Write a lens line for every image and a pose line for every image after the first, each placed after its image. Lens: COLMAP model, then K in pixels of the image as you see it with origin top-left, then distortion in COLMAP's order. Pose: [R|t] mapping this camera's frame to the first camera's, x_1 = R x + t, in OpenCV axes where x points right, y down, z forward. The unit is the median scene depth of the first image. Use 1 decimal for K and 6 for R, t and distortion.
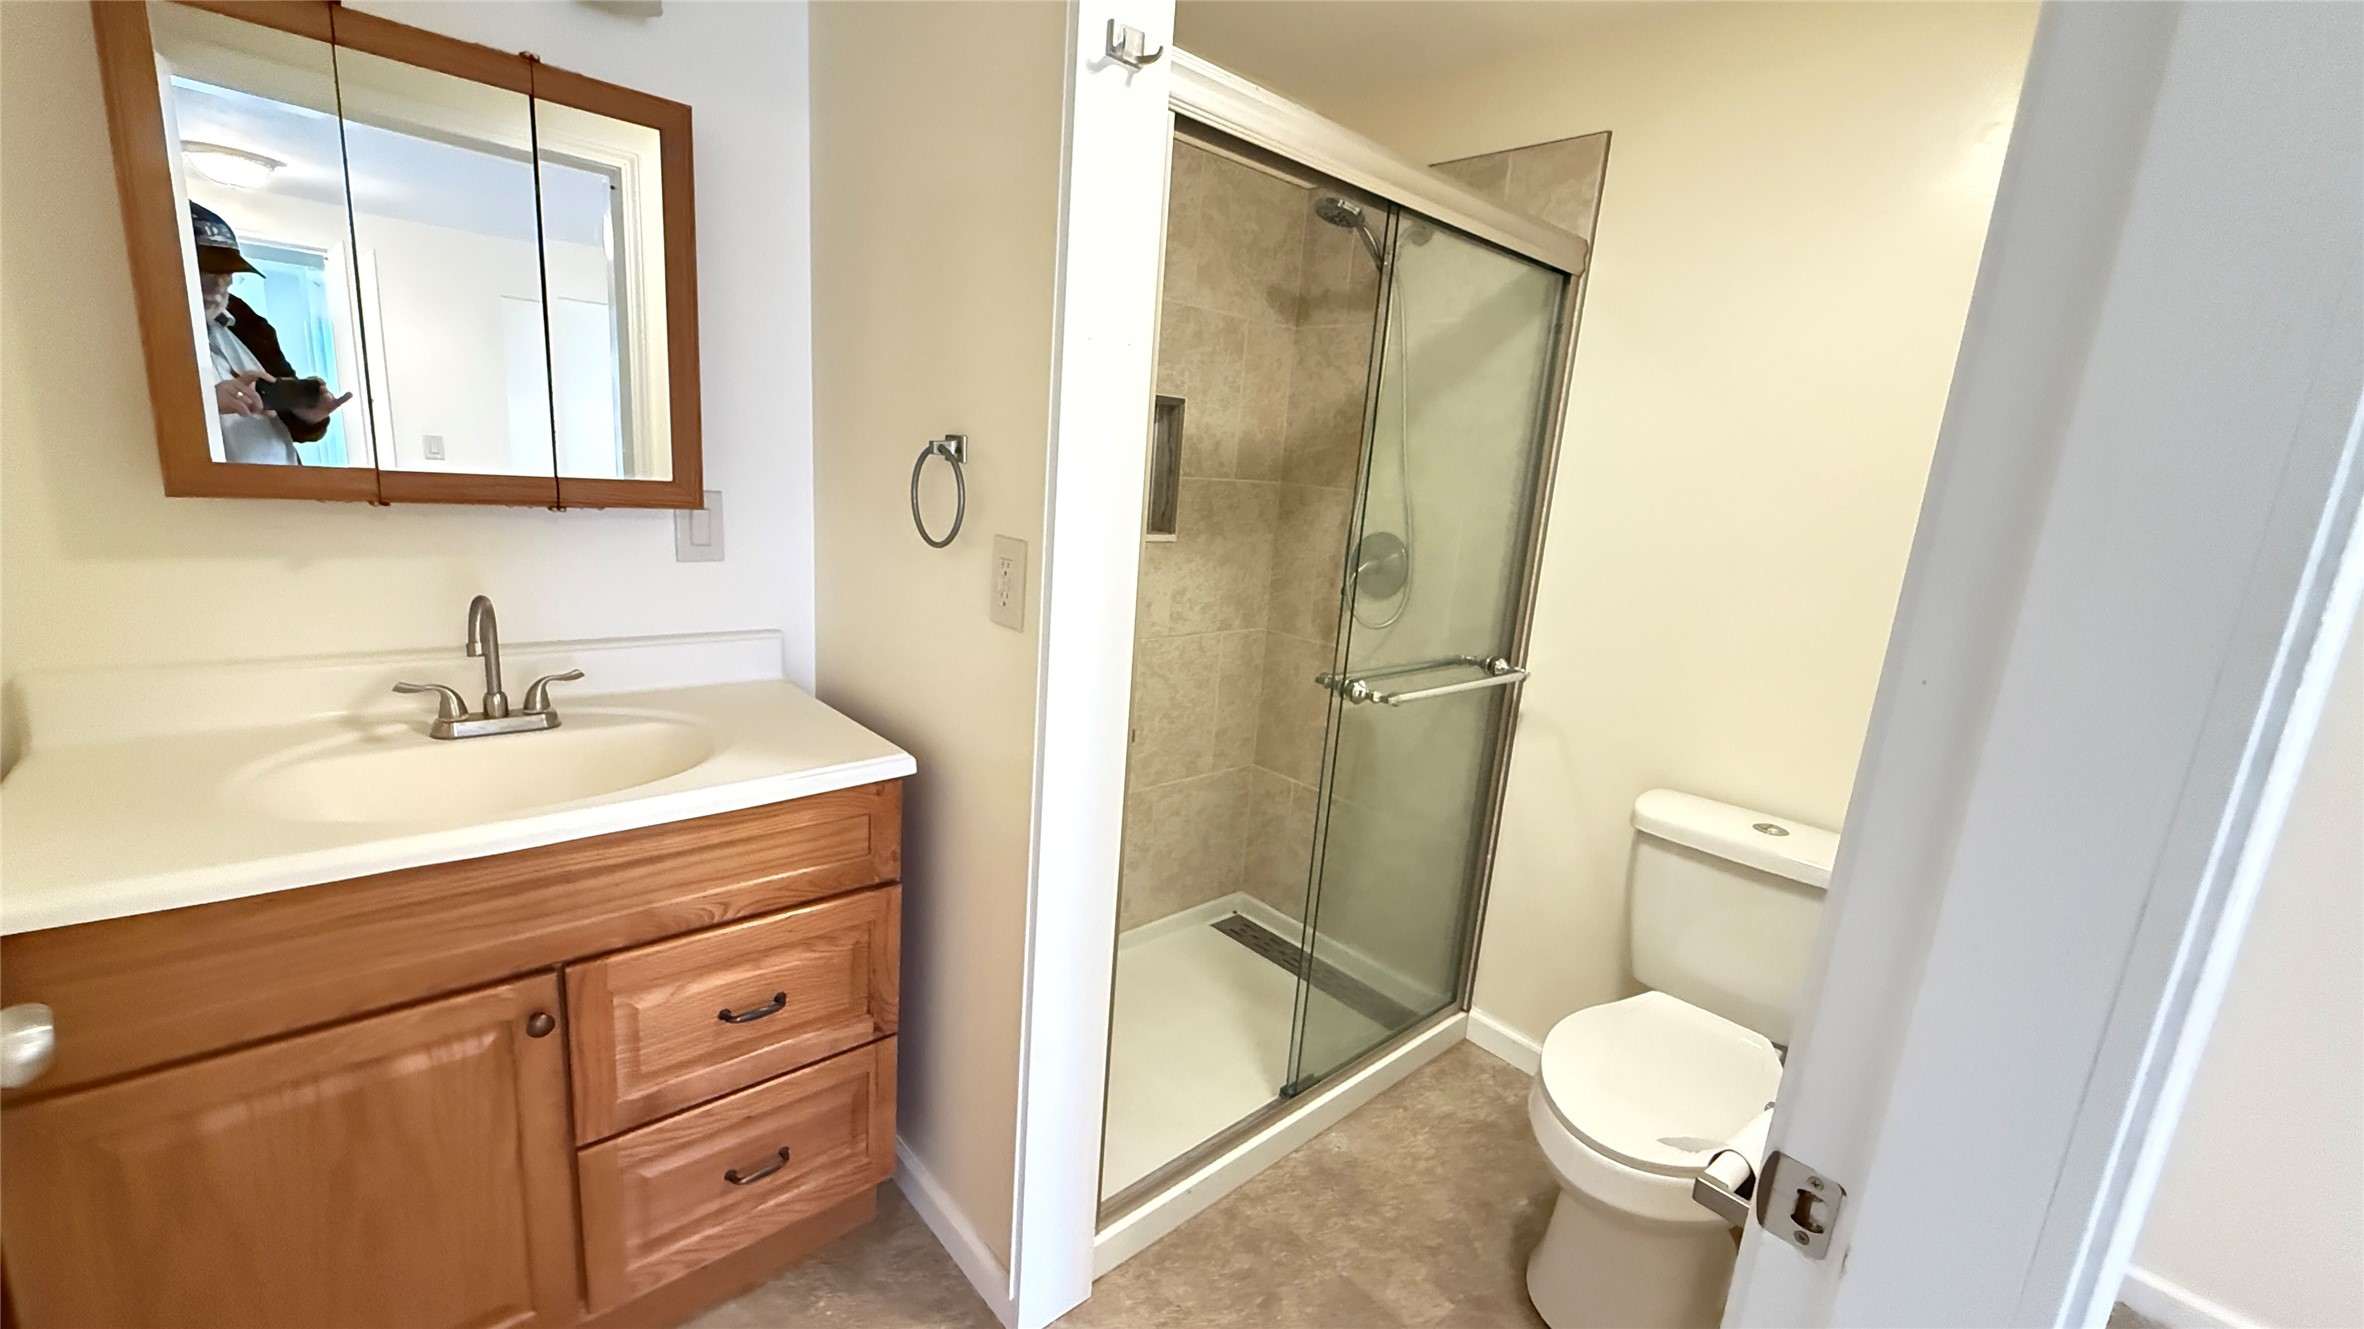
lens RADIAL K [[962.0, 0, 1176.9], [0, 962.0, 656.7], [0, 0, 1]] dist [0.001010, -0.000048]
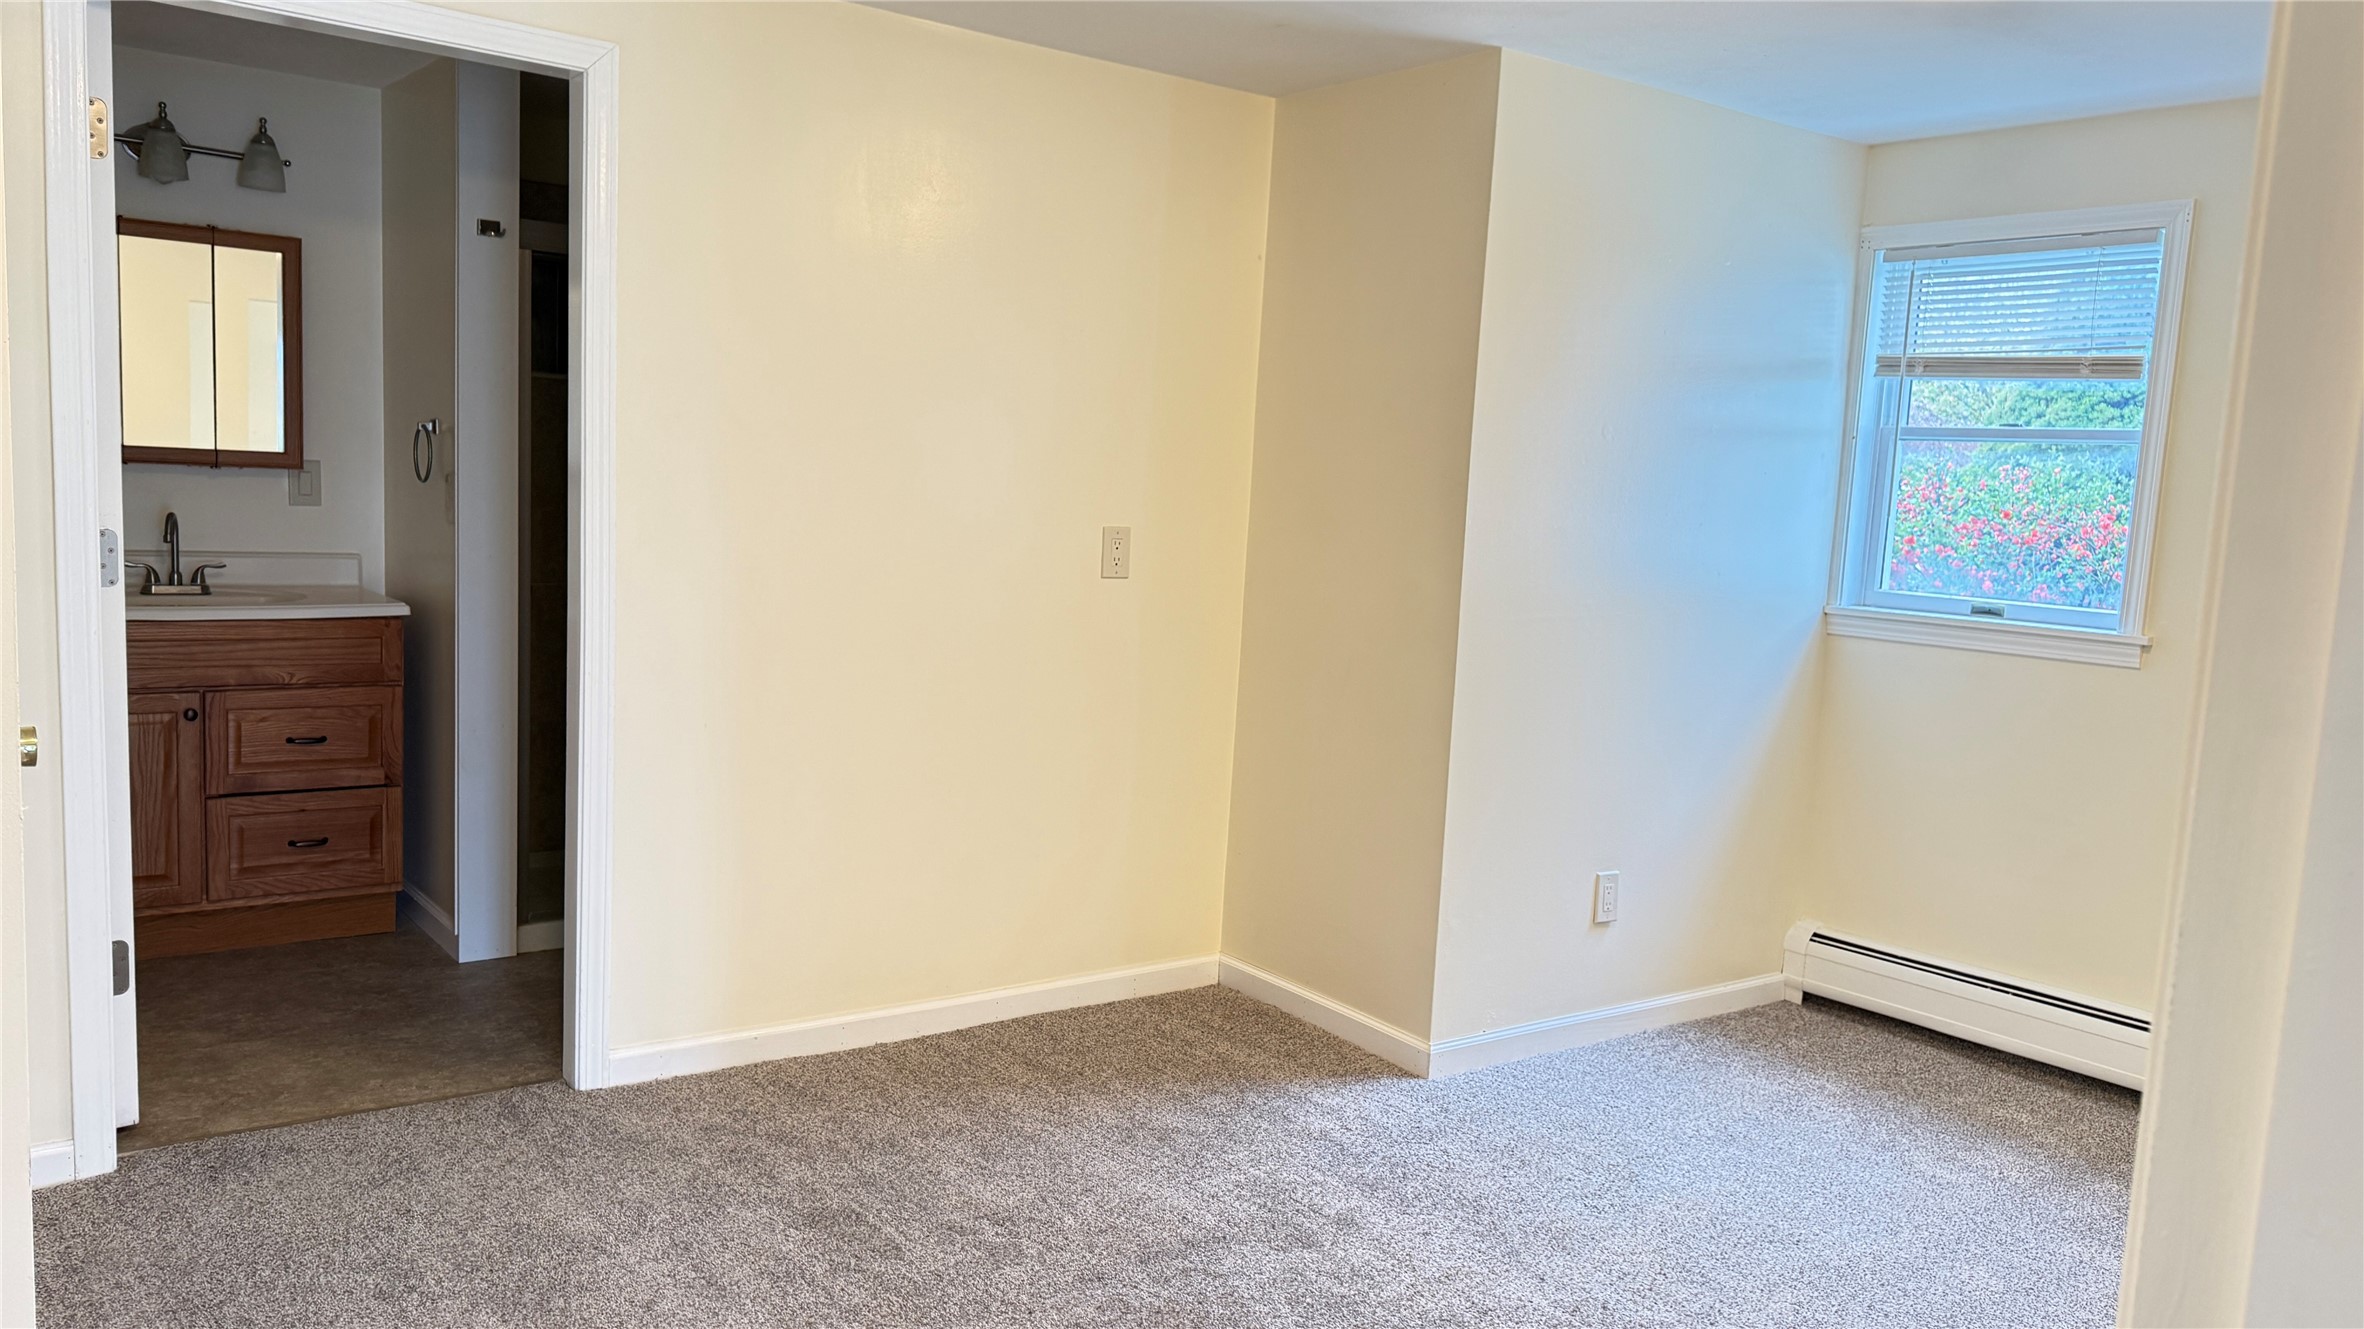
lens RADIAL K [[1648.9, 0, 1178.5], [0, 1648.9, 664.6], [0, 0, 1]] dist [0.020853, -0.047070]
pose [[0.998180, -0.013255, -0.058827, 1.272521], [0.007477, 0.995219, -0.097380, 0.508496], [0.059837, 0.096763, 0.993507, -1.836958]]
